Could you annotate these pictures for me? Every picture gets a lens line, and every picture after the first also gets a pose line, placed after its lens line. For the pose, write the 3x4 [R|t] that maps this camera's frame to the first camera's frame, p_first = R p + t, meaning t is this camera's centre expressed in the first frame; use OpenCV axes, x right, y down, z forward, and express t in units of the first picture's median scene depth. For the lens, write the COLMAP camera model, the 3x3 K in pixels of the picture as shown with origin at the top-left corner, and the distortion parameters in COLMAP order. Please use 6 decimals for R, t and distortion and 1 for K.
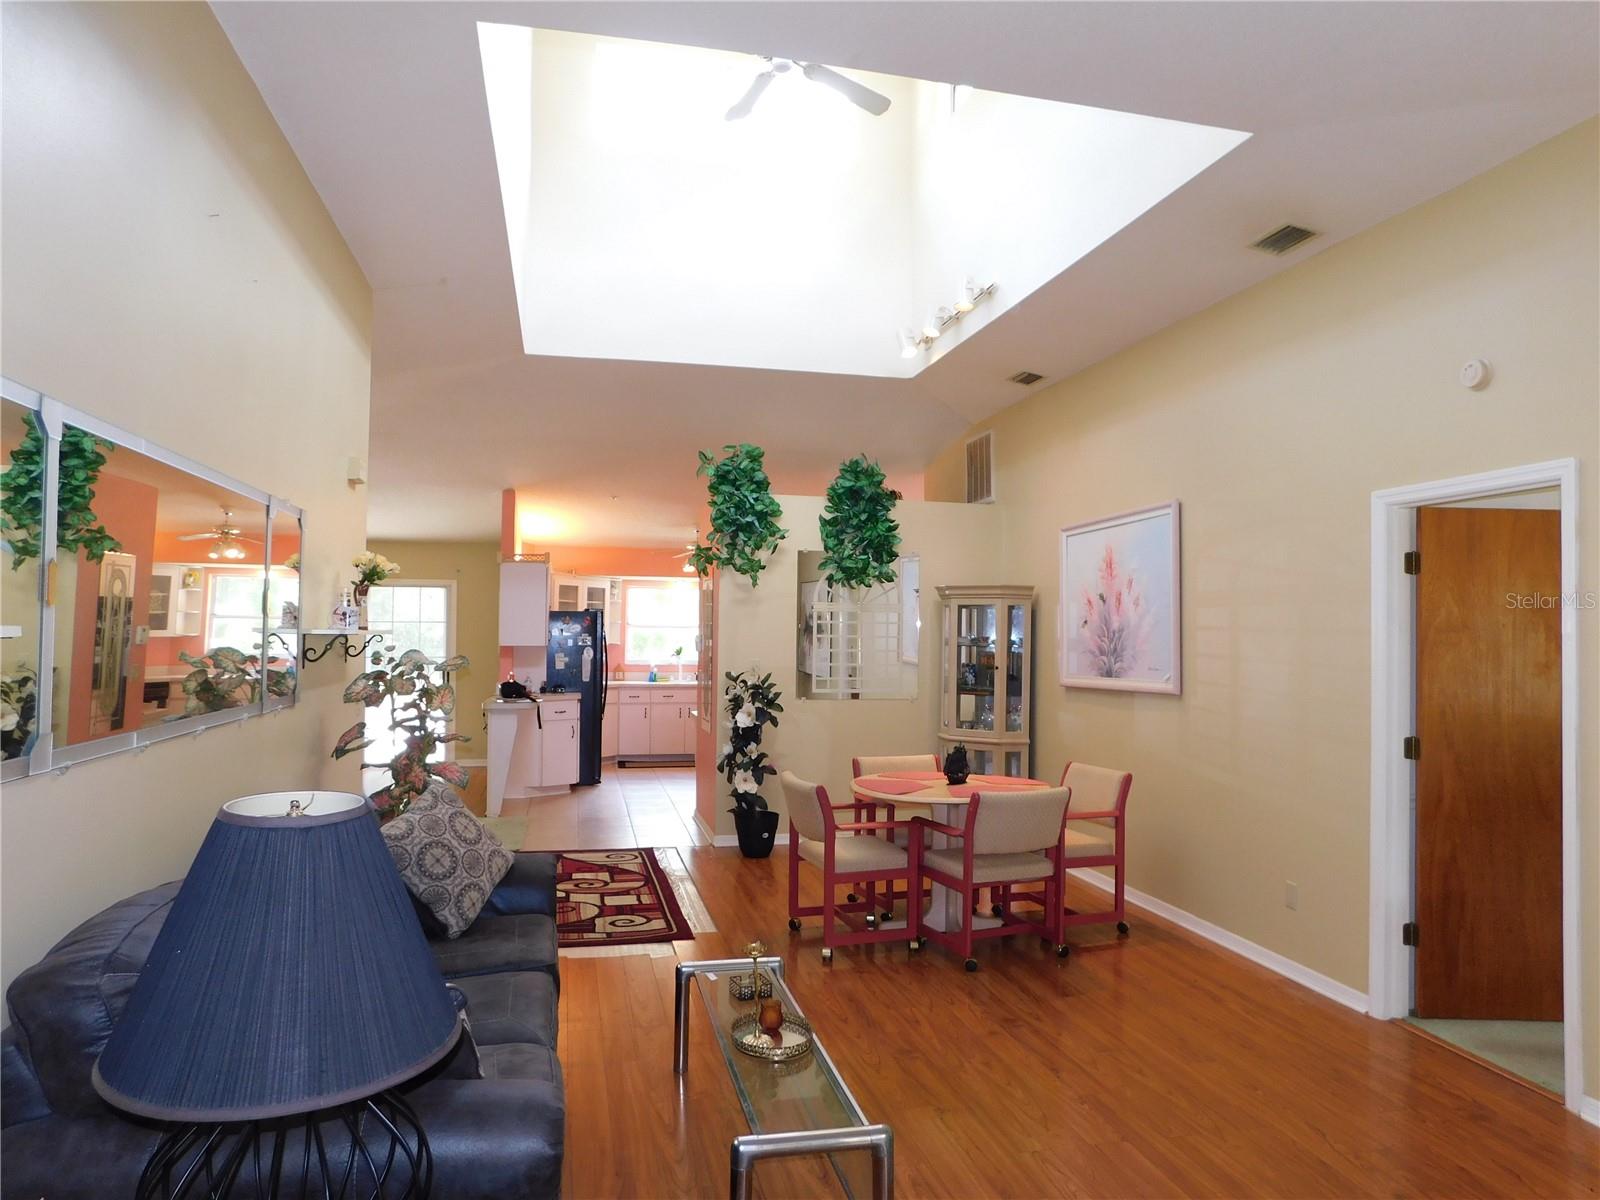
lens RADIAL K [[1074.8, 0, 800.4], [0, 1074.8, 599.0], [0, 0, 1]] dist [-0.044650, 0.037217]
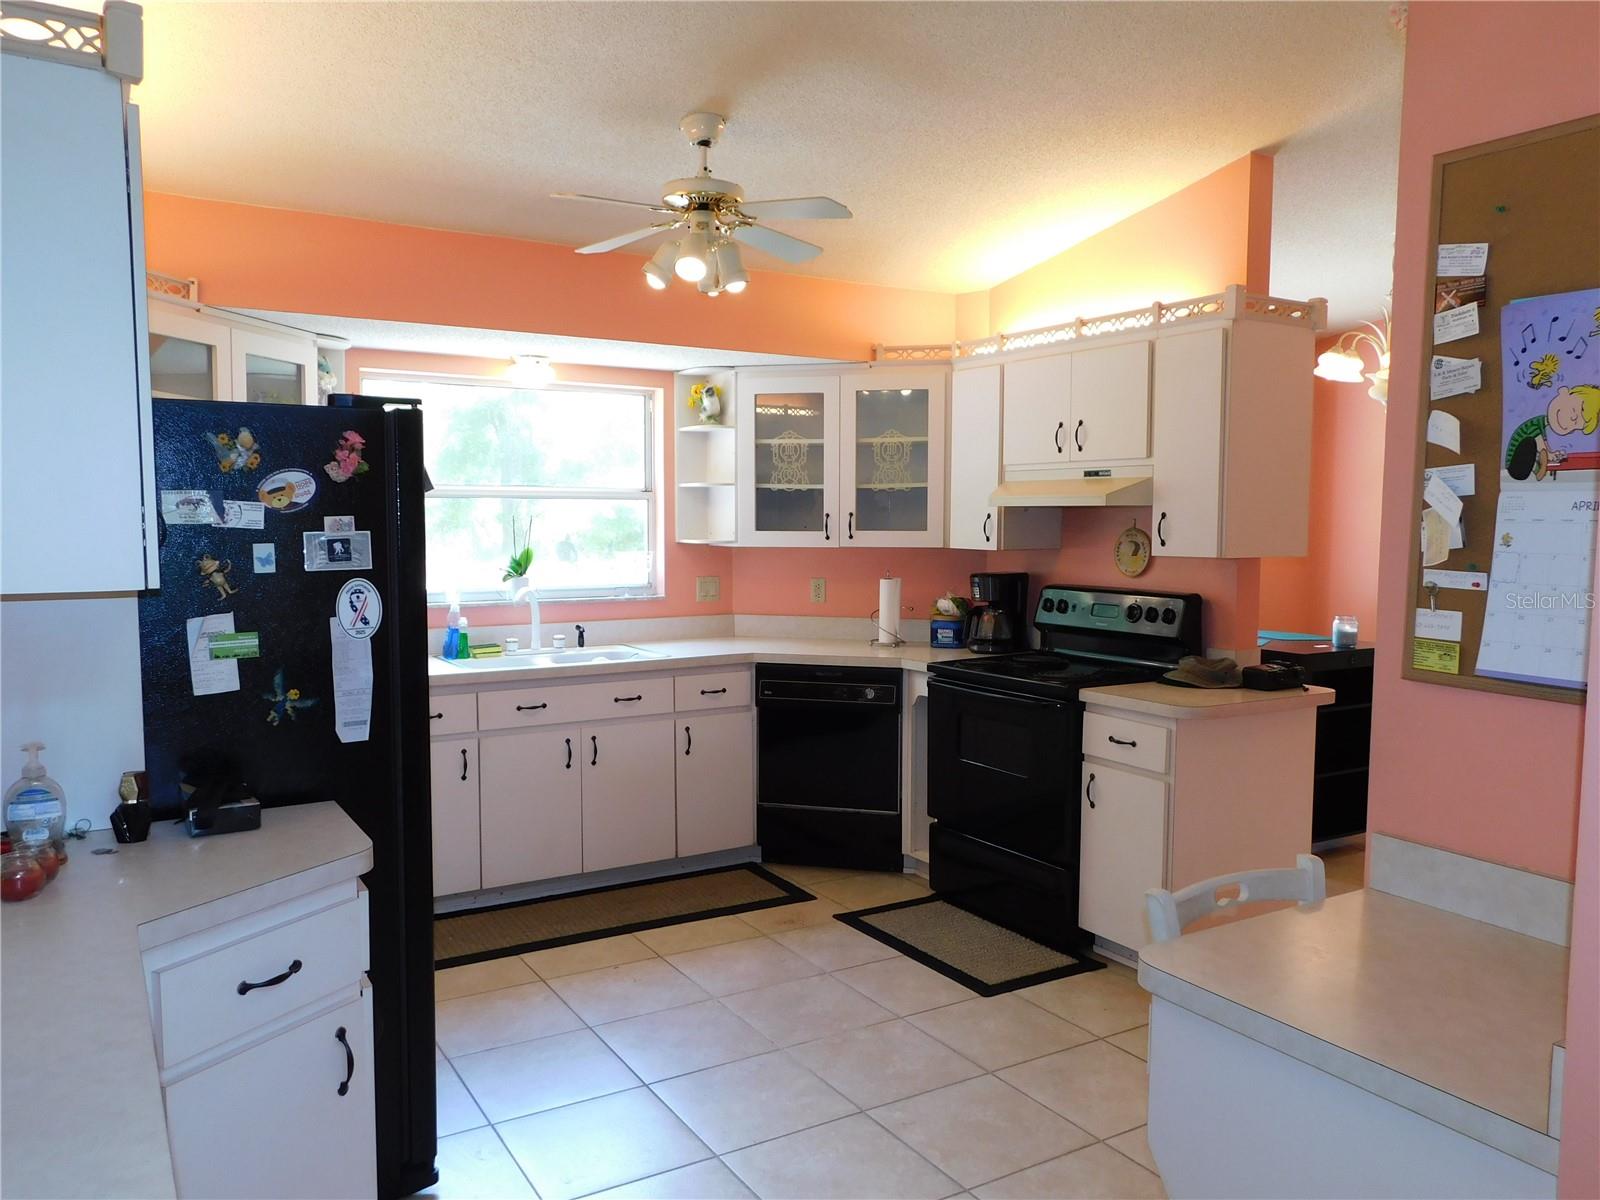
lens RADIAL K [[1199.7, 0, 803.7], [0, 1199.7, 612.6], [0, 0, 1]] dist [0.000346, 0.001502]
pose [[0.945801, -0.041388, 0.322097, -0.190914], [0.004131, 0.993298, 0.115505, 0.024642], [-0.324719, -0.107914, 0.939634, 0.750460]]
